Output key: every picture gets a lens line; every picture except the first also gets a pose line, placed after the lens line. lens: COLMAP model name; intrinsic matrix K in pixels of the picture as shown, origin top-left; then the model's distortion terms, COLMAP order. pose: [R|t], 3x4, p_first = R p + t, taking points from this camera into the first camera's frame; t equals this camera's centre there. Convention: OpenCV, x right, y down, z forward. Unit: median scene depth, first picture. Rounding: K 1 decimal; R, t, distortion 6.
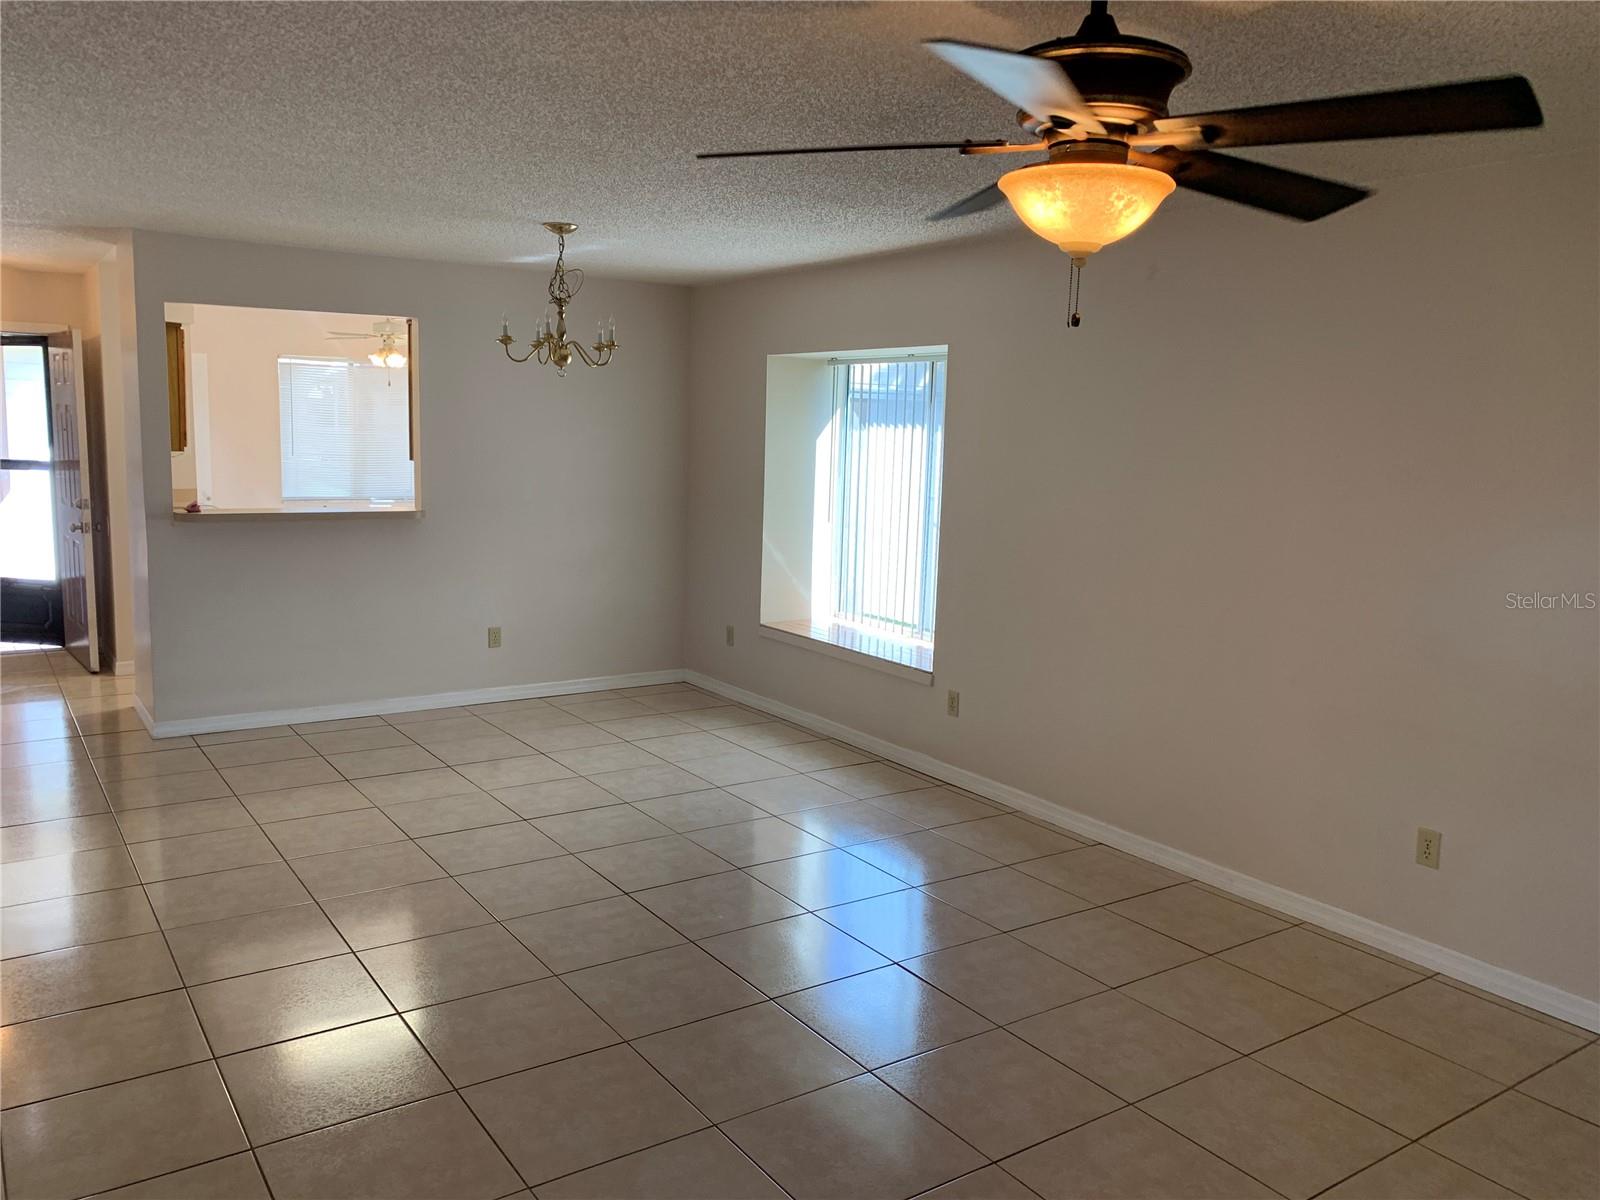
lens RADIAL K [[1202.8, 0, 796.7], [0, 1202.8, 600.1], [0, 0, 1]] dist [-0.007717, 0.001826]
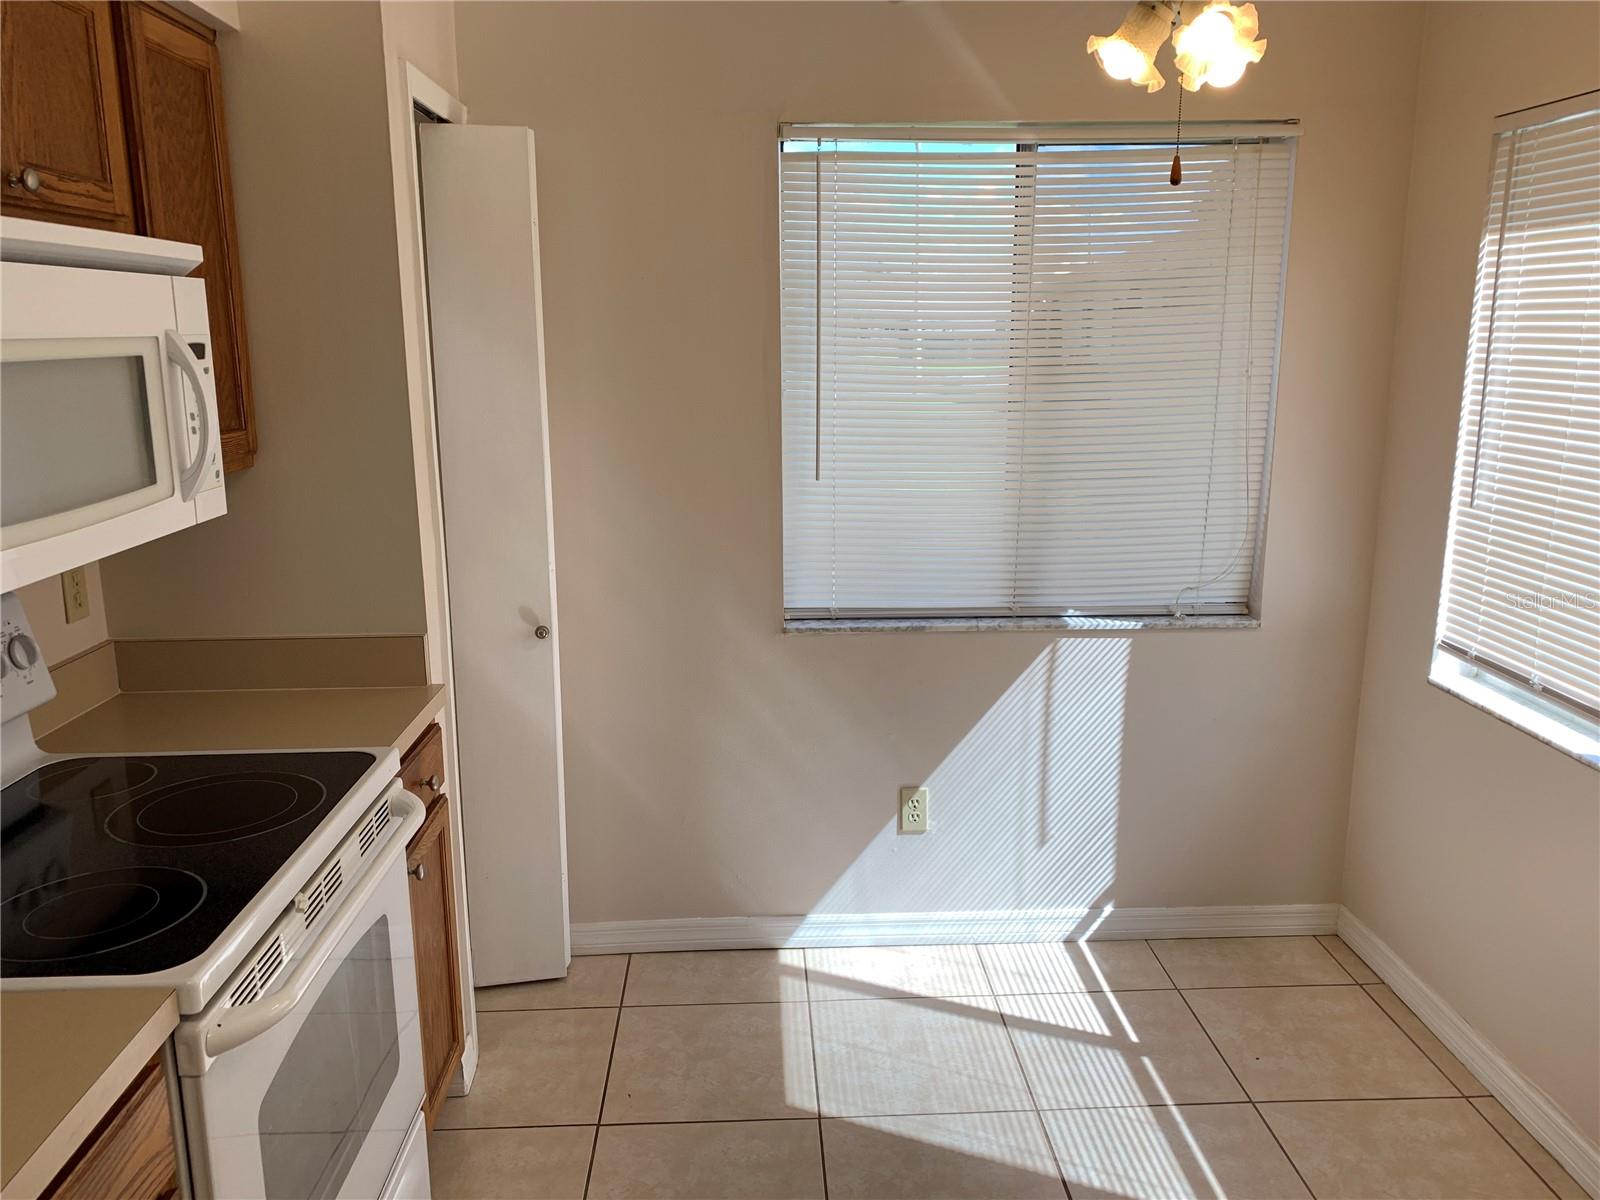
lens RADIAL K [[1202.8, 0, 800.8], [0, 1202.8, 592.7], [0, 0, 1]] dist [-0.007717, 0.001826]
pose [[0.851509, 0.080235, -0.518164, -0.154801], [-0.052576, 0.996308, 0.067874, -0.064661], [0.521697, -0.030553, 0.852584, 0.433402]]
